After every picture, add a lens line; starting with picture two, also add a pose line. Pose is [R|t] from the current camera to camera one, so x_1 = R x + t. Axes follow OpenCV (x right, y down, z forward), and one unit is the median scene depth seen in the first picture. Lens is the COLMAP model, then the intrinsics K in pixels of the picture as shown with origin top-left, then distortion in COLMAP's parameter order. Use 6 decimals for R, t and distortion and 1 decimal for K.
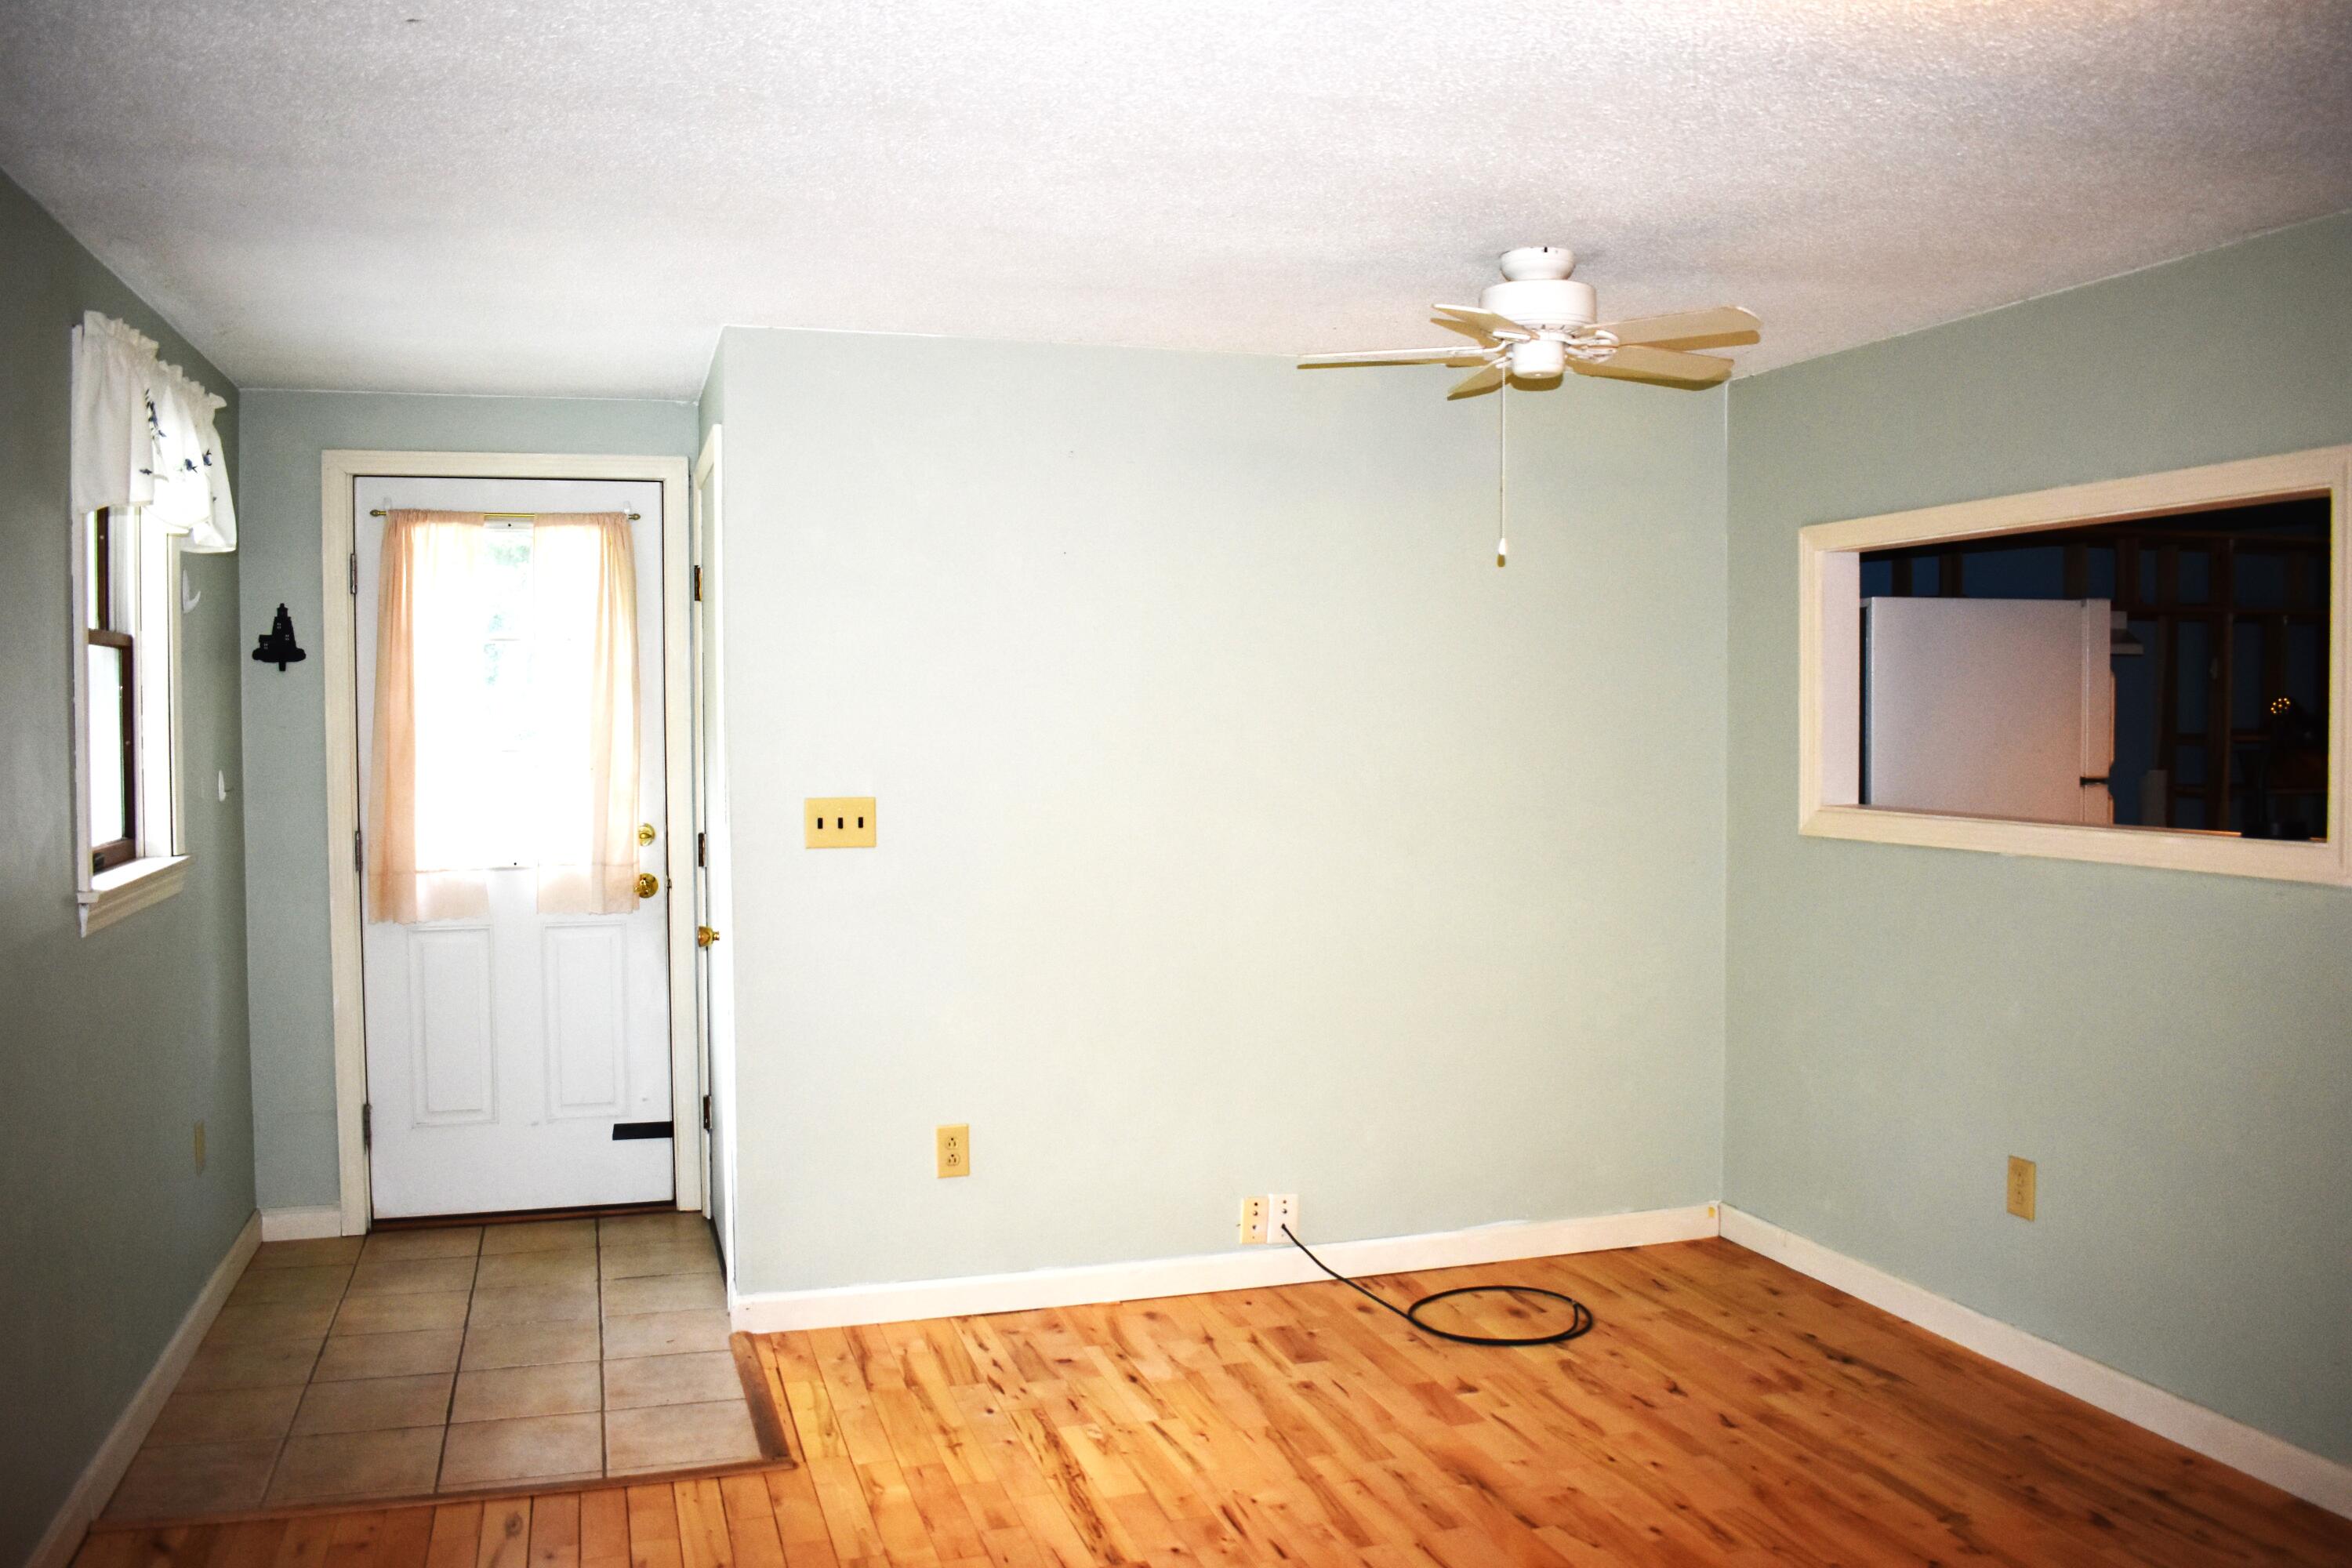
lens RADIAL K [[1898.8, 0, 1176.0], [0, 1898.8, 784.0], [0, 0, 1]] dist [-0.087223, -0.002478]
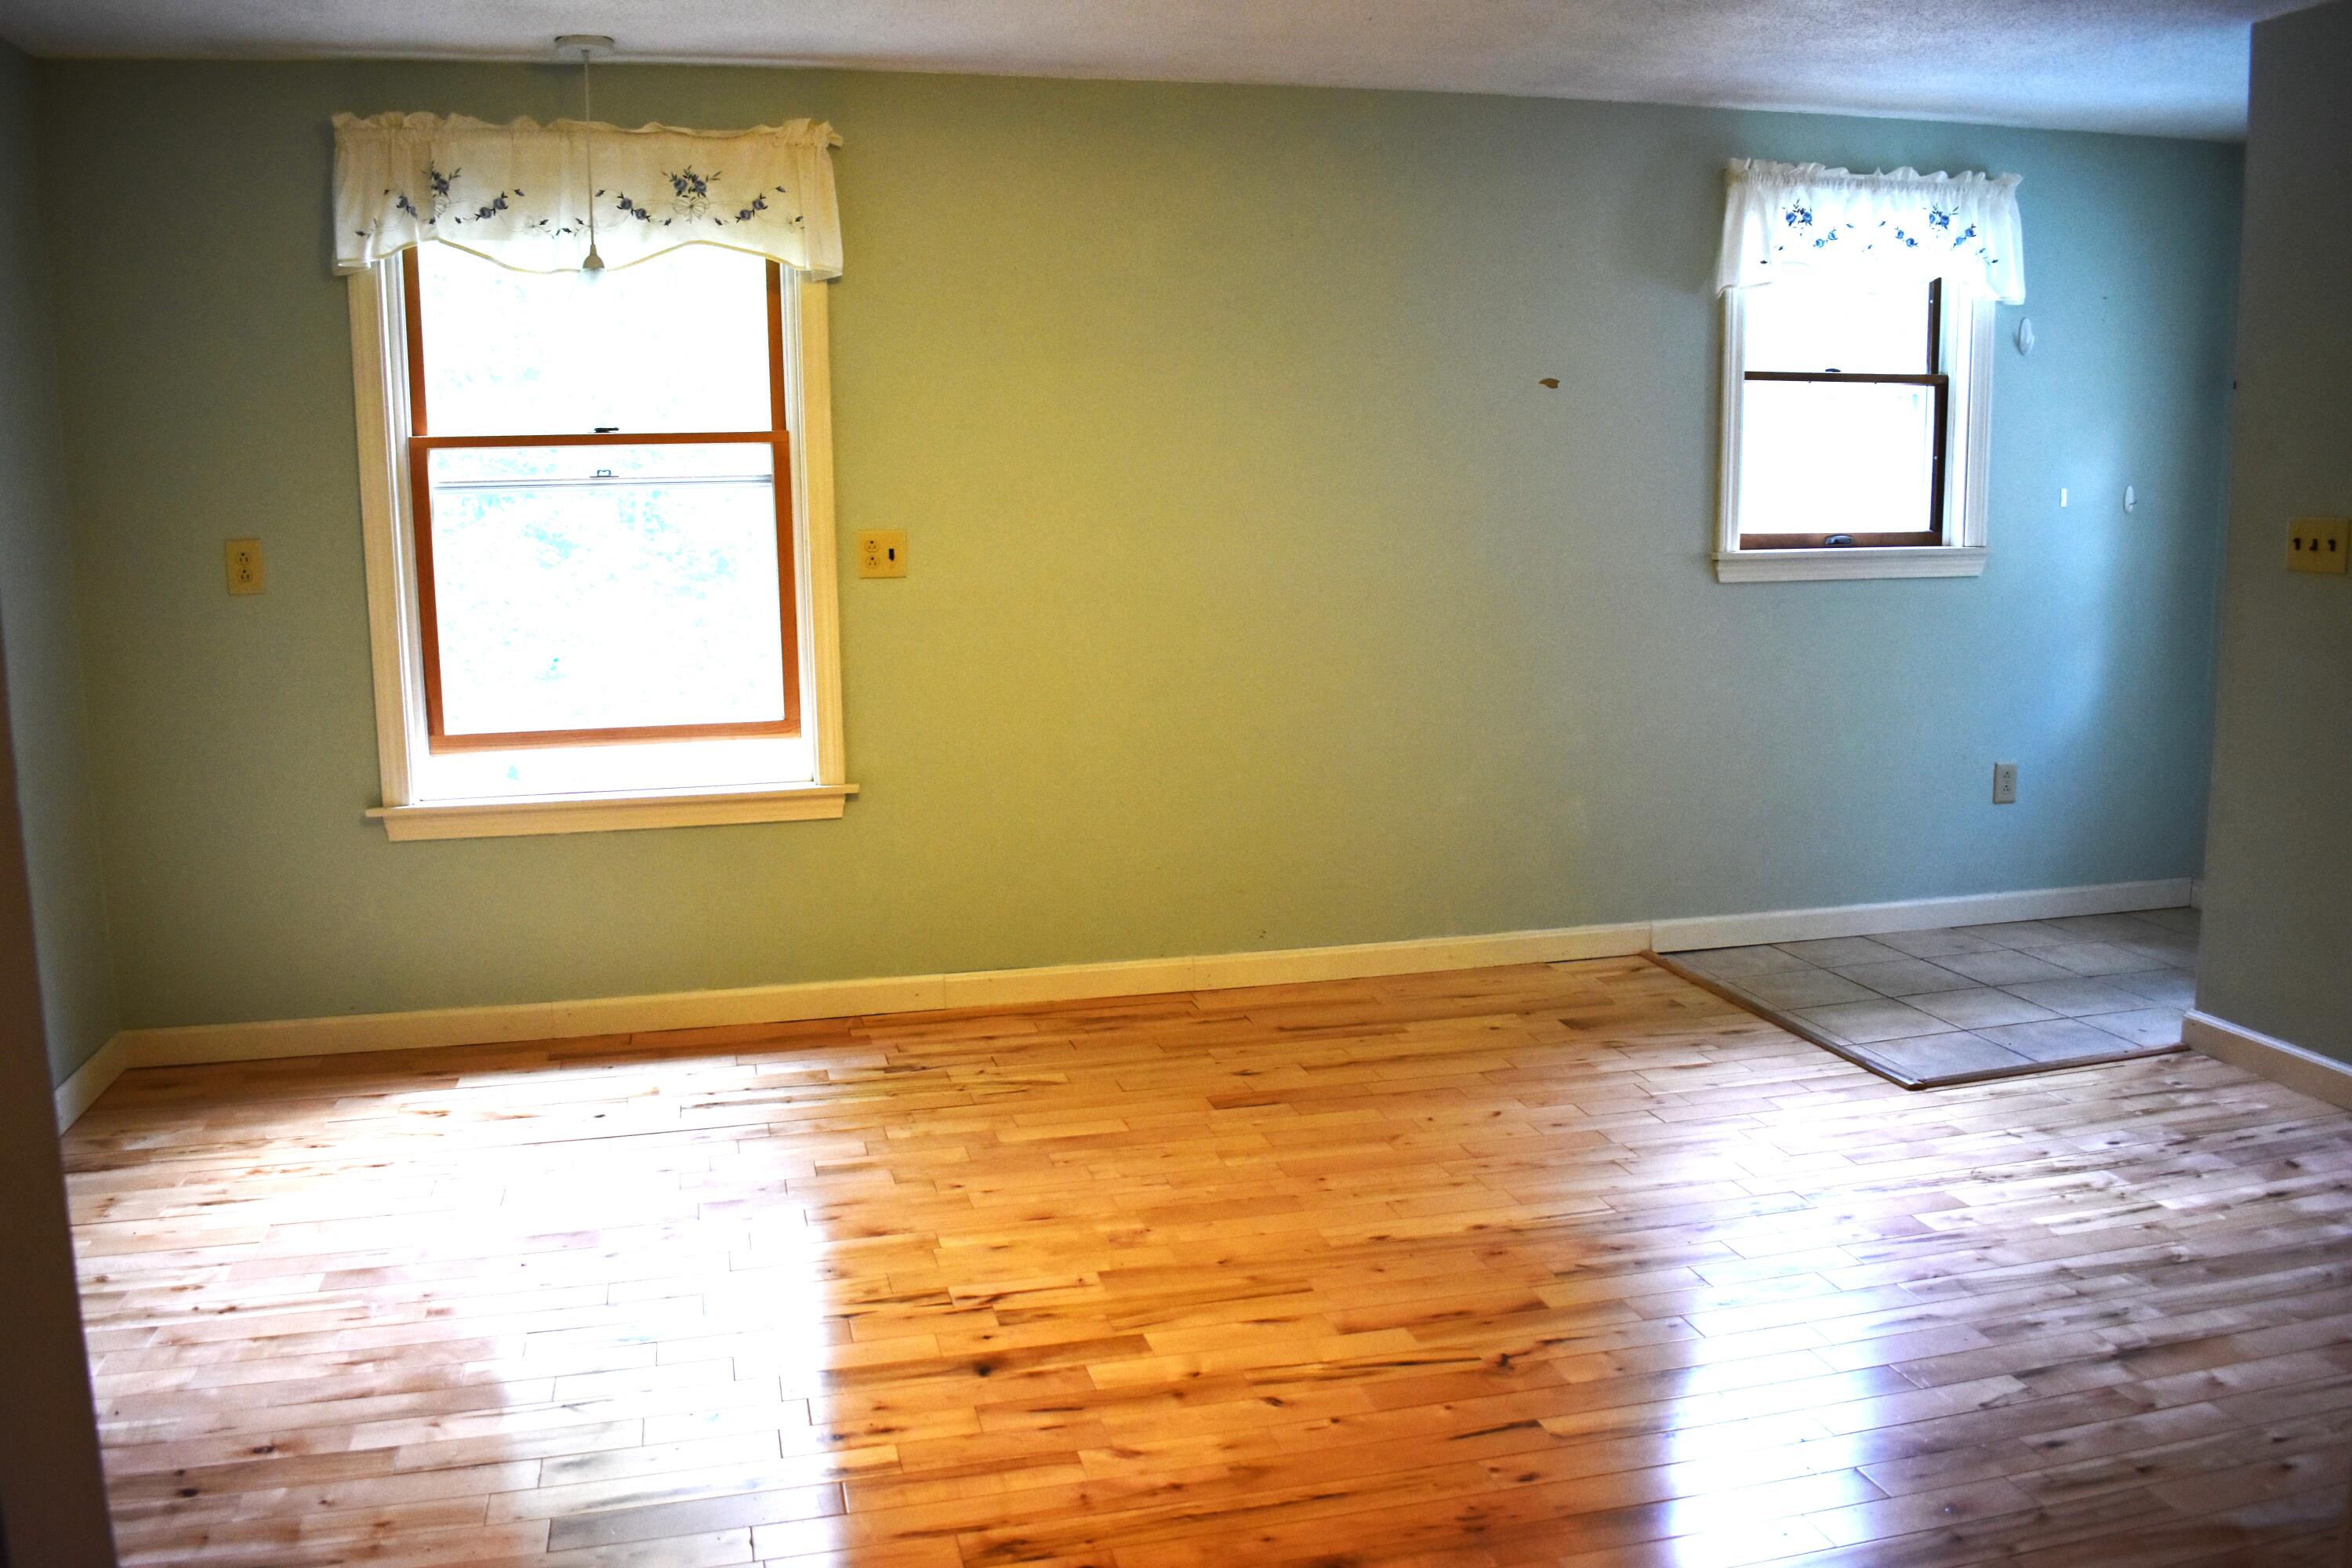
lens RADIAL K [[1898.8, 0, 1176.0], [0, 1898.8, 784.0], [0, 0, 1]] dist [-0.087223, -0.002478]
pose [[-0.059607, 0.158520, -0.985555, 0.829008], [-0.030373, 0.986565, 0.160520, 0.009853], [0.997760, 0.039502, -0.053991, 0.545598]]
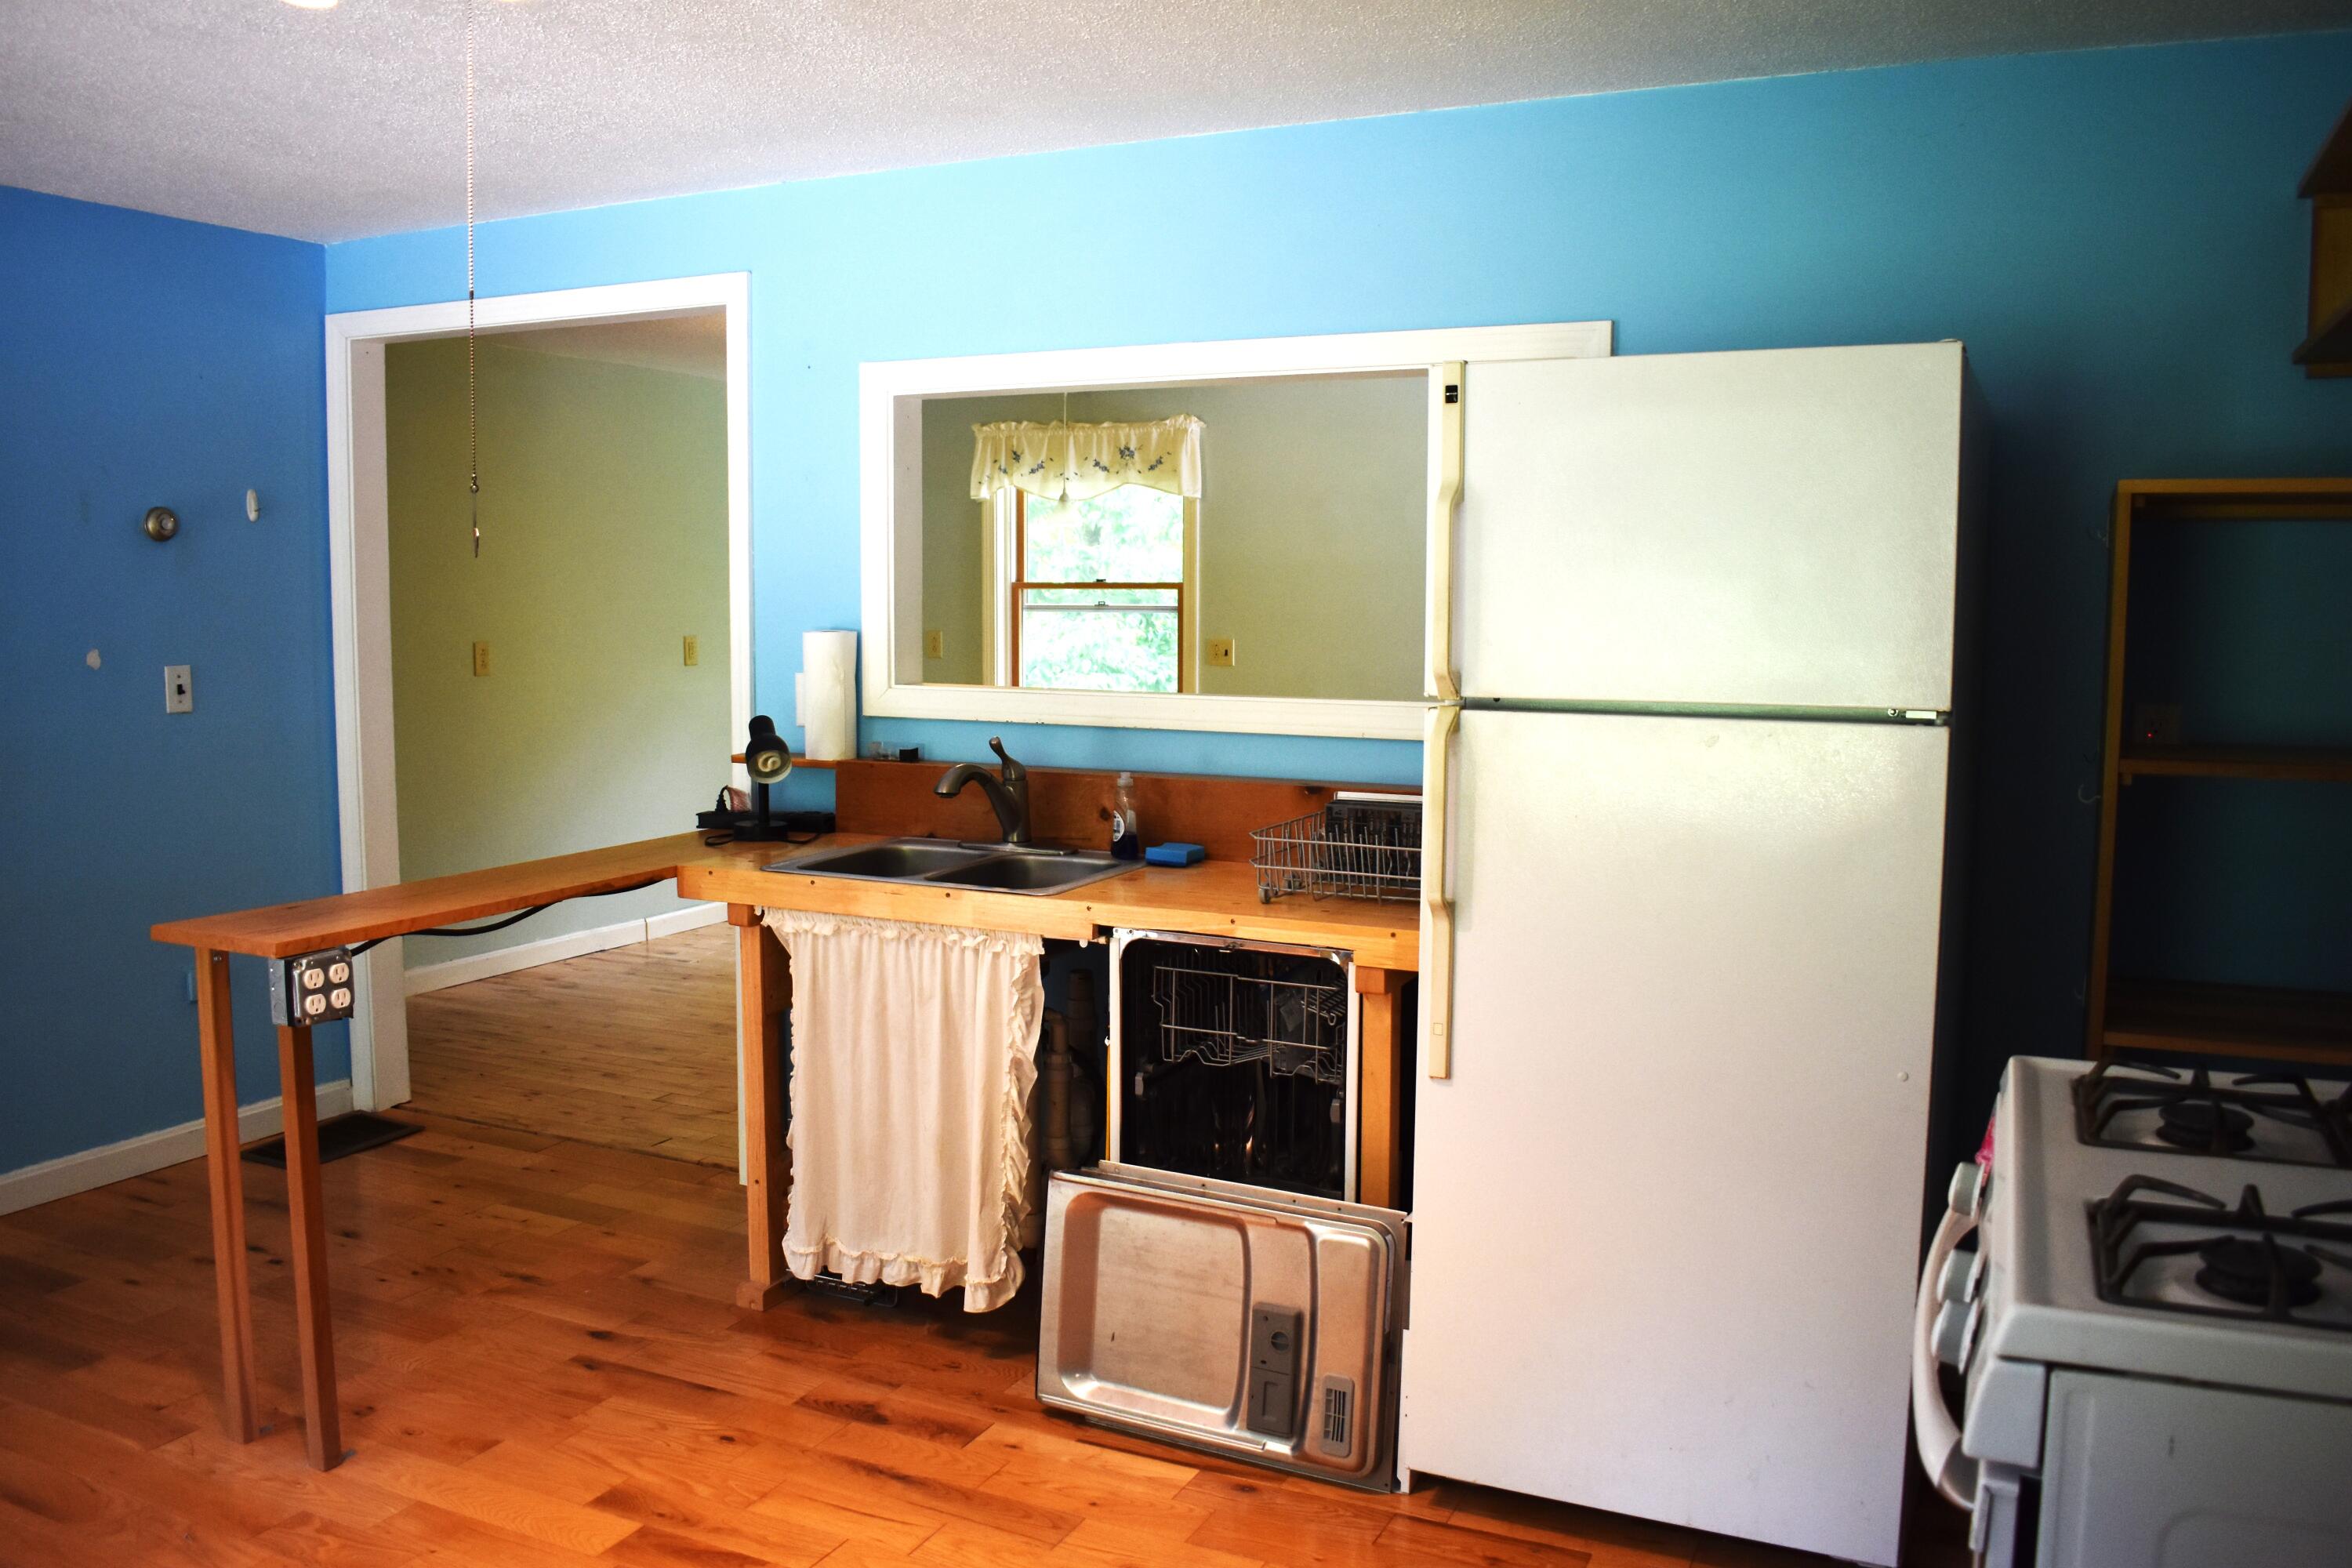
lens RADIAL K [[1866.7, 0, 1176.0], [0, 1866.7, 784.0], [0, 0, 1]] dist [-0.077526, -0.000080]
pose [[-0.682950, 0.066835, -0.727402, 1.192219], [-0.036817, 0.991390, 0.125658, -0.048720], [0.729537, 0.112599, -0.674609, 1.645617]]
